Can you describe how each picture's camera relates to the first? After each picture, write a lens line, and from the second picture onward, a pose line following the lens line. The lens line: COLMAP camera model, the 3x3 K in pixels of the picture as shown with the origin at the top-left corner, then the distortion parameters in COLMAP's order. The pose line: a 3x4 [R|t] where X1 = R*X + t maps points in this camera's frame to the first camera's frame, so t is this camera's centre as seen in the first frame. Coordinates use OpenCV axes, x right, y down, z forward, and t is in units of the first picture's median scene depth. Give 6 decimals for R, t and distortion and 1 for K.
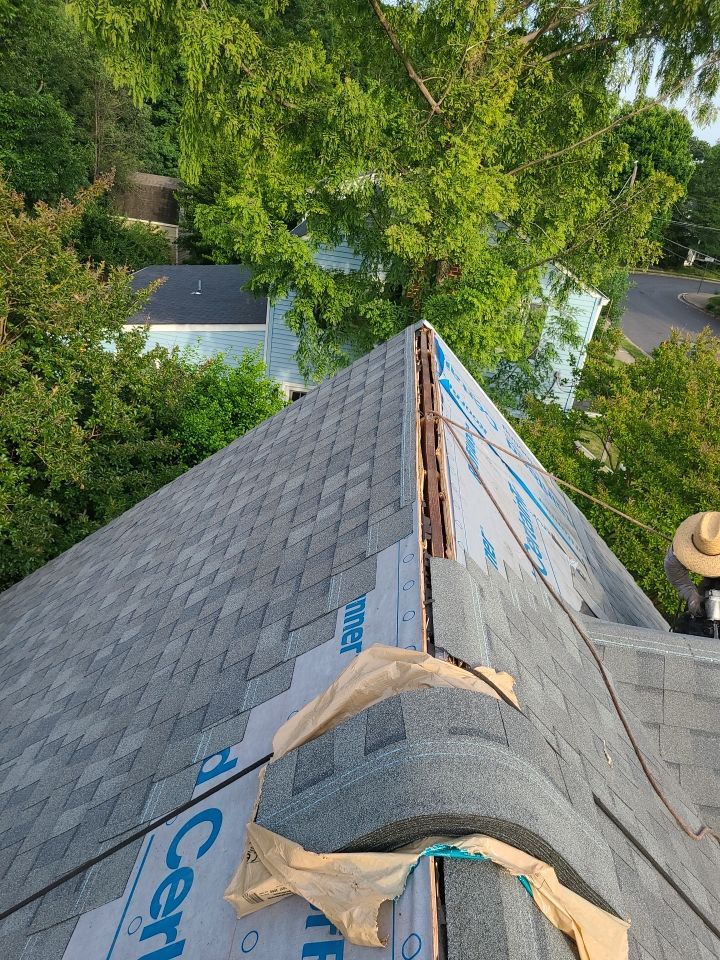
lens RADIAL K [[720.5, 0, 356.9], [0, 720.5, 484.1], [0, 0, 1]] dist [0.055893, -0.041354]
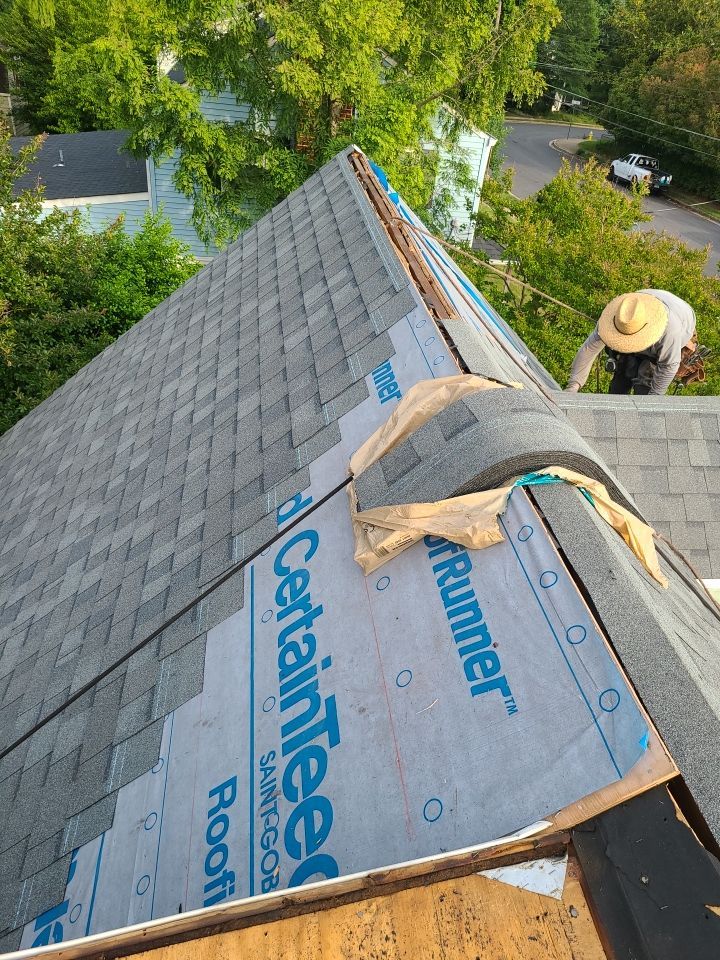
lens RADIAL K [[720.5, 0, 380.3], [0, 720.5, 477.9], [0, 0, 1]] dist [0.055893, -0.041354]
pose [[0.978237, -0.139661, 0.153451, -0.109604], [0.114512, 0.980119, 0.162031, 0.081990], [-0.173030, -0.140933, 0.974781, -0.070673]]
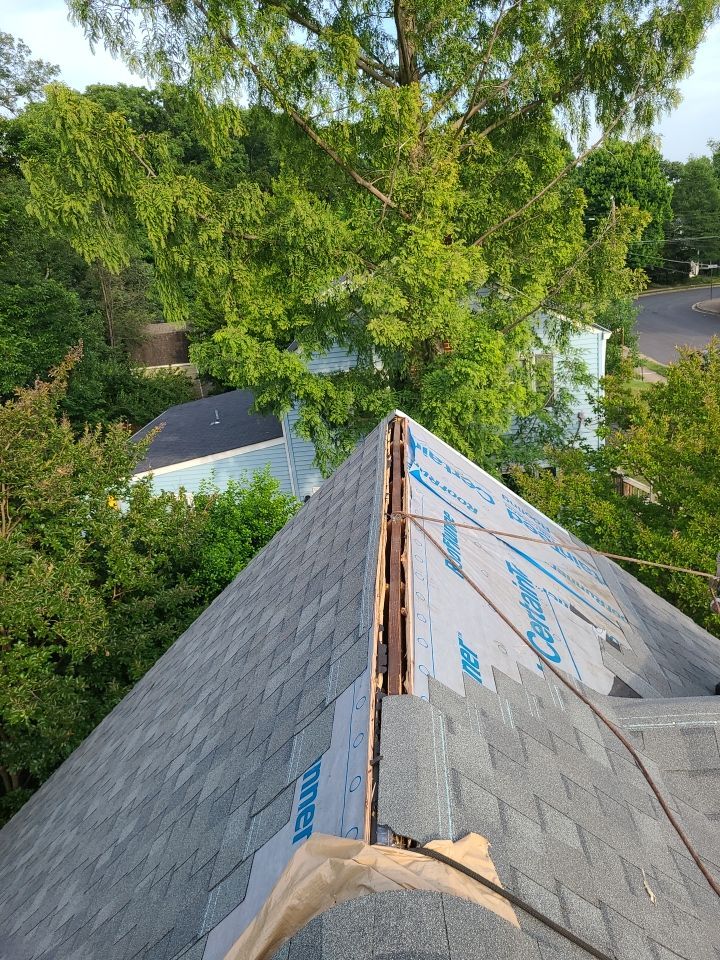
lens RADIAL K [[720.5, 0, 375.3], [0, 720.5, 472.3], [0, 0, 1]] dist [0.055893, -0.041354]
pose [[0.970933, -0.235674, -0.041784, 0.105394], [0.228089, 0.963963, -0.136934, -0.023430], [0.072550, 0.123424, 0.989698, 0.053454]]
